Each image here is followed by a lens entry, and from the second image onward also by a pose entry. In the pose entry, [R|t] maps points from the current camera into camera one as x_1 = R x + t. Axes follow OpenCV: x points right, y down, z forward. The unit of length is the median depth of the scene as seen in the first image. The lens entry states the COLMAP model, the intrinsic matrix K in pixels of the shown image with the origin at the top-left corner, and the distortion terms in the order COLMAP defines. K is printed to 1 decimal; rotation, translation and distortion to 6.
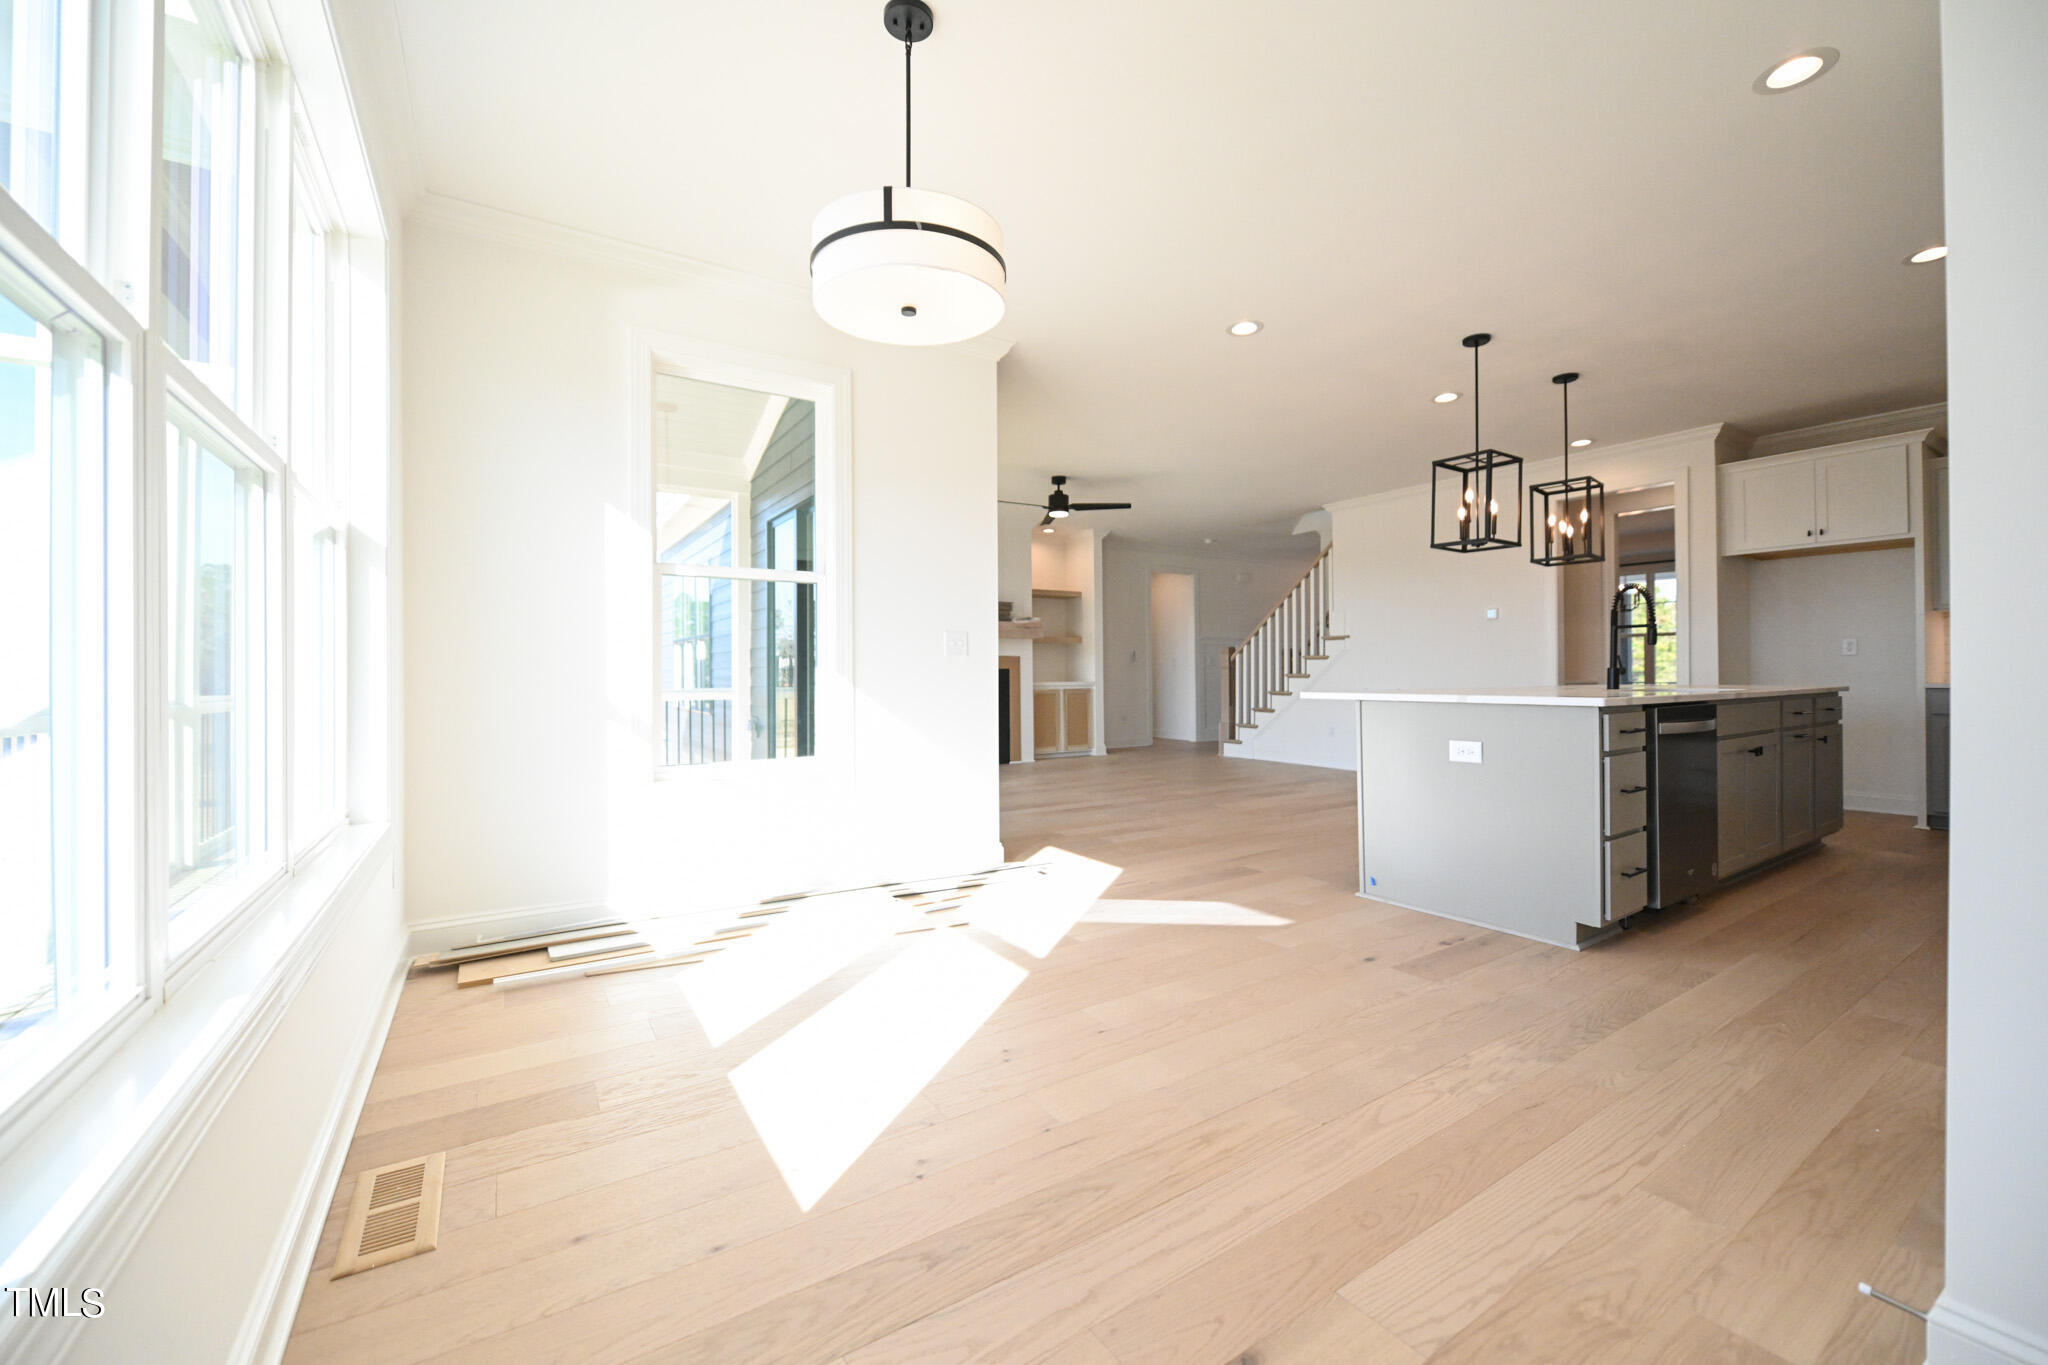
lens RADIAL K [[813.7, 0, 1020.6], [0, 813.7, 668.6], [0, 0, 1]] dist [-0.014994, -0.000215]
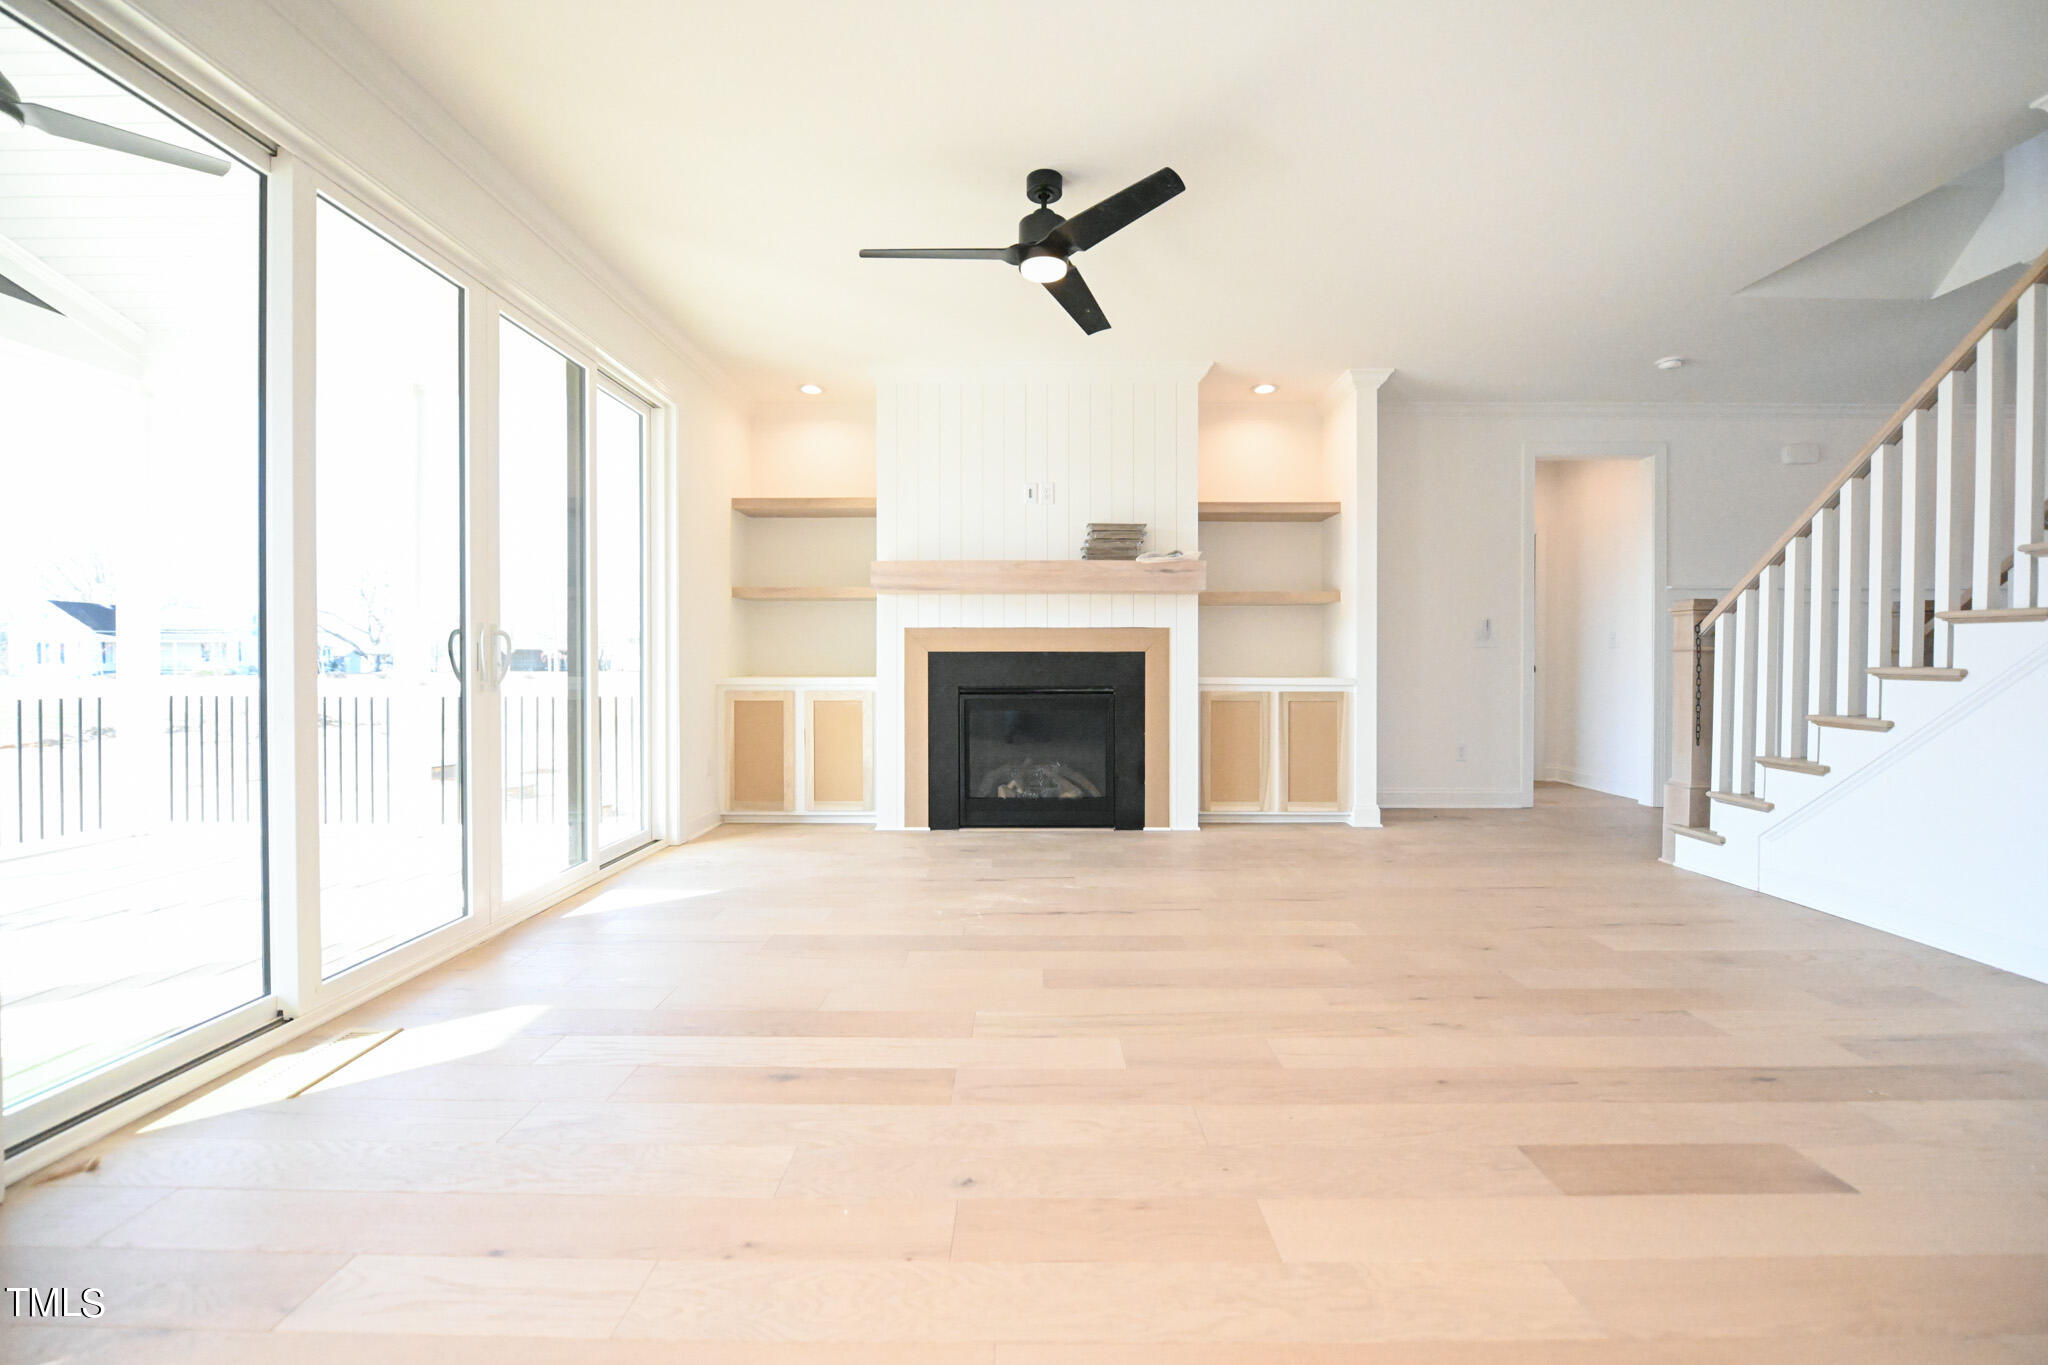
lens RADIAL K [[813.7, 0, 1020.6], [0, 813.7, 668.6], [0, 0, 1]] dist [-0.014994, -0.000215]
pose [[0.836327, 0.013312, -0.548069, 0.196662], [-0.001780, 0.999766, 0.021567, 0.000202], [0.548228, -0.017062, 0.836155, 0.485480]]
